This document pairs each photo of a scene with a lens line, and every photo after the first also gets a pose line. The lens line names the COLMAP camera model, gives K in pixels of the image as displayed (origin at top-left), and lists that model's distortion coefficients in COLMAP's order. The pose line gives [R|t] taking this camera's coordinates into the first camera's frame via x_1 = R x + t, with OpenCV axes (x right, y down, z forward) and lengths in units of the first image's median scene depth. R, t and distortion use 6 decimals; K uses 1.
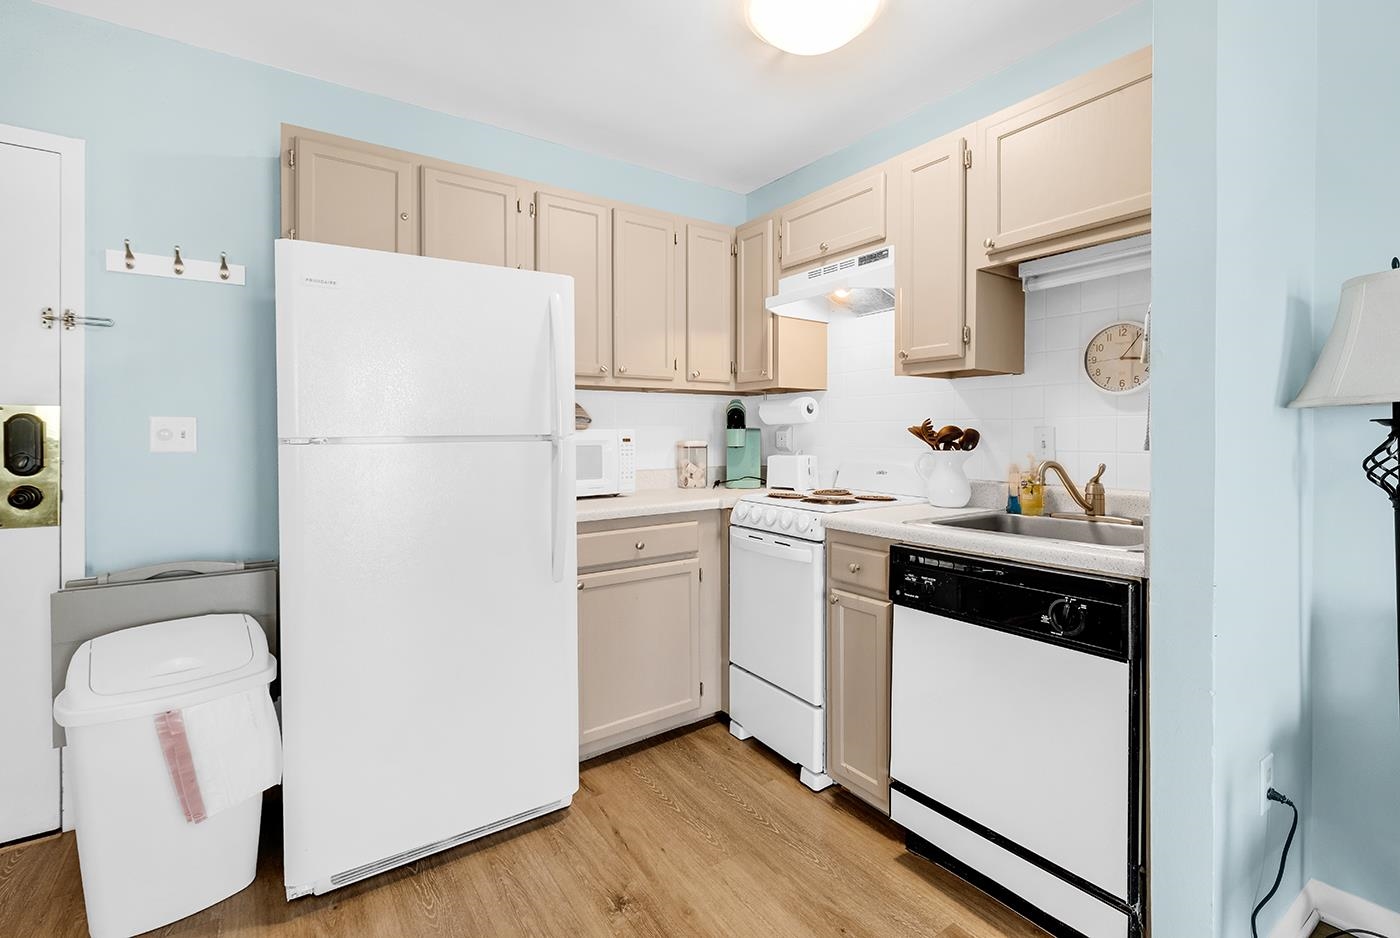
lens RADIAL K [[639.0, 0, 724.2], [0, 639.0, 438.7], [0, 0, 1]] dist [0.000483, -0.000160]
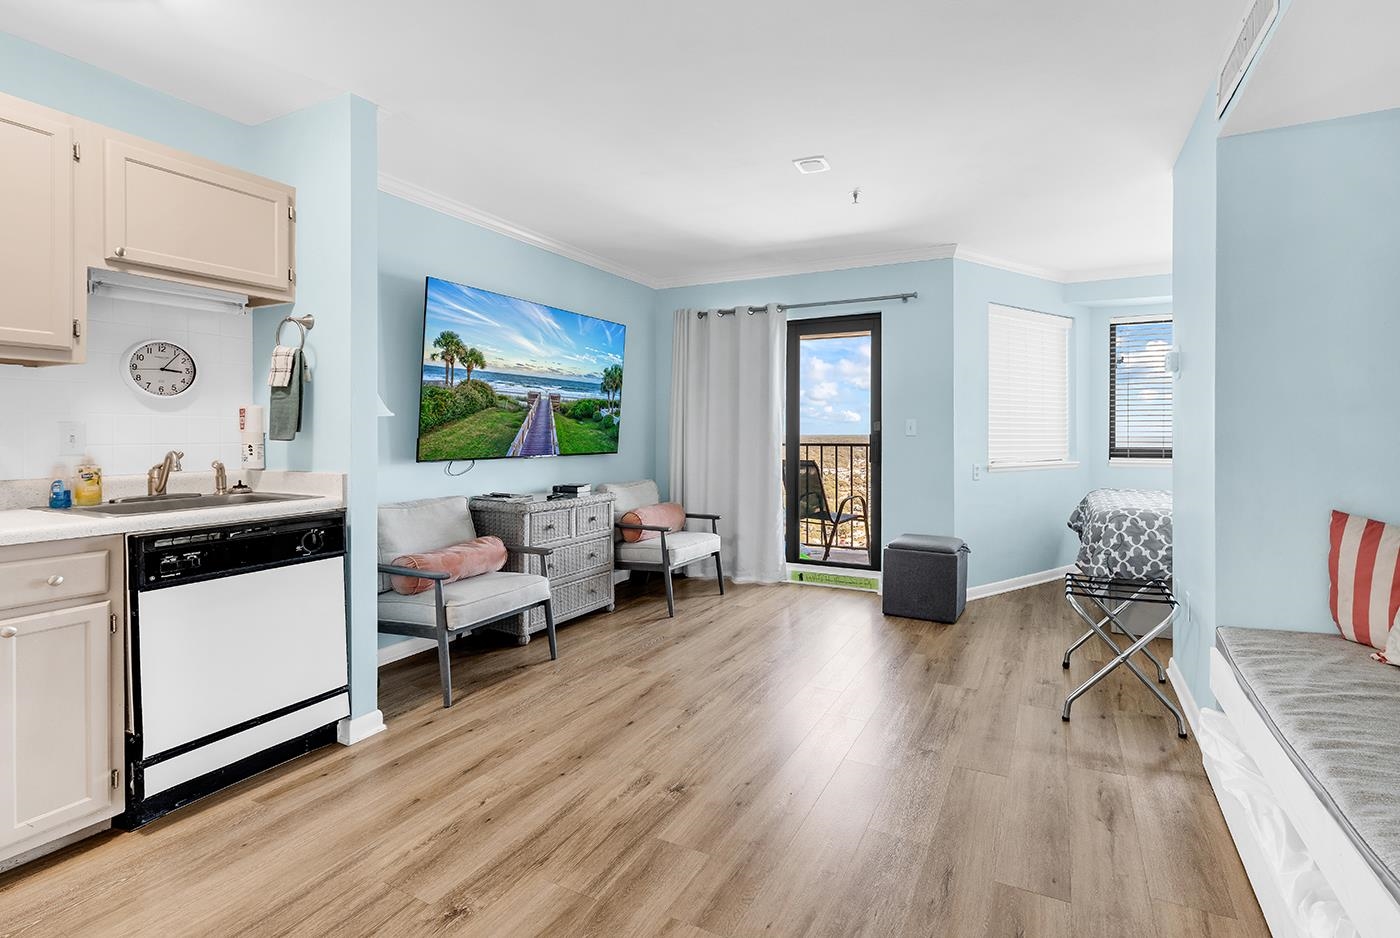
lens RADIAL K [[627.5, 0, 742.8], [0, 627.5, 431.1], [0, 0, 1]] dist [0.002100, -0.000372]
pose [[-0.473651, 0.001776, 0.880711, -0.992140], [0.003367, 0.999994, -0.000206, 0.000194], [-0.880706, 0.002868, -0.473655, 0.564136]]
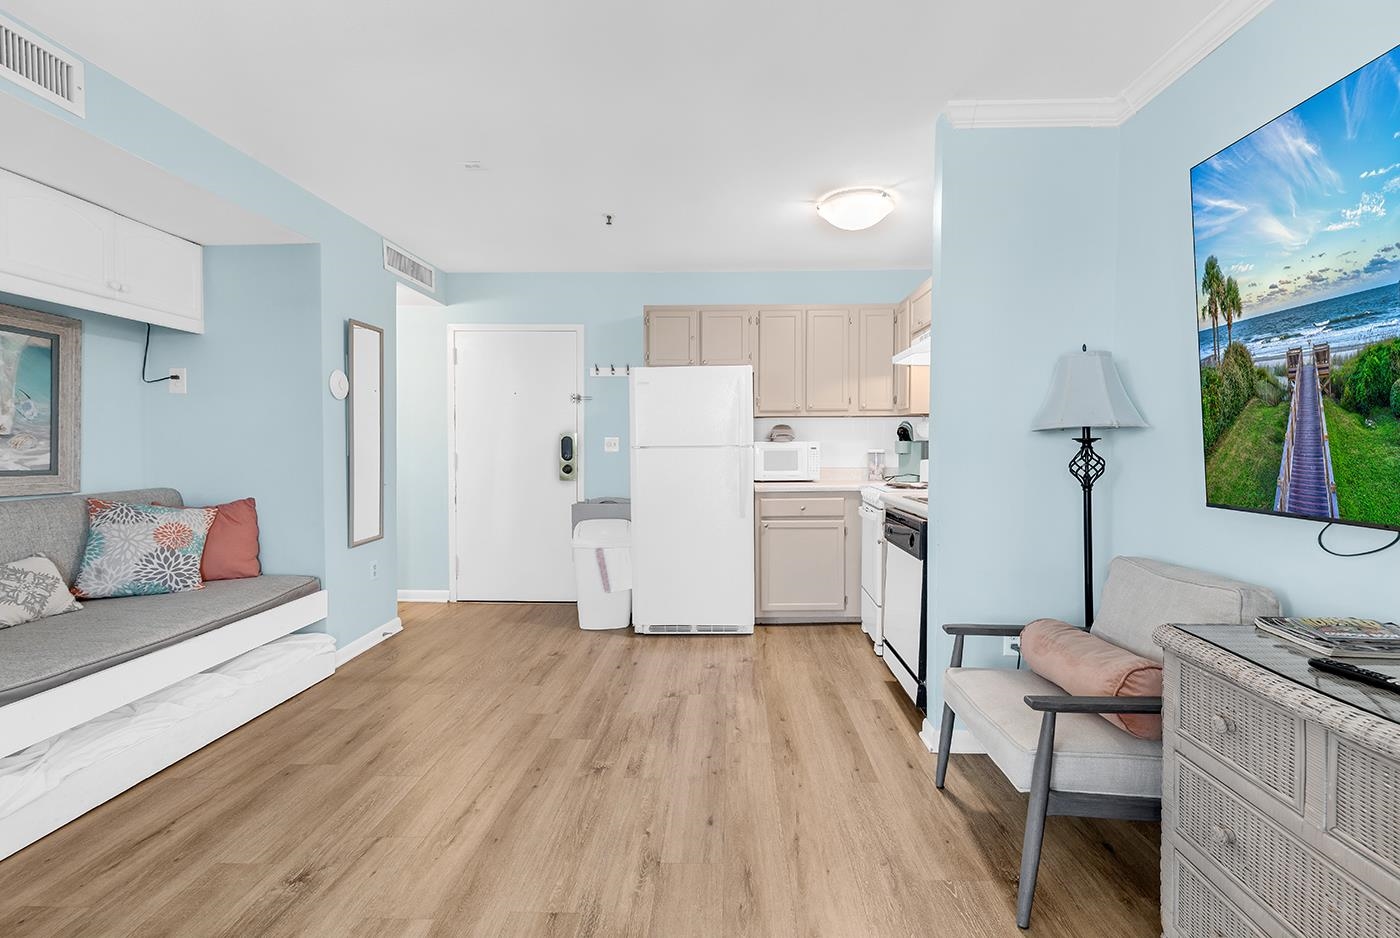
lens RADIAL K [[663.0, 0, 741.9], [0, 663.0, 466.9], [0, 0, 1]] dist [-0.001198, -0.000310]
pose [[0.812854, 0.024564, -0.581949, 0.919716], [-0.004131, 0.999328, 0.036413, -0.014836], [0.582452, -0.027194, 0.812410, -0.677333]]
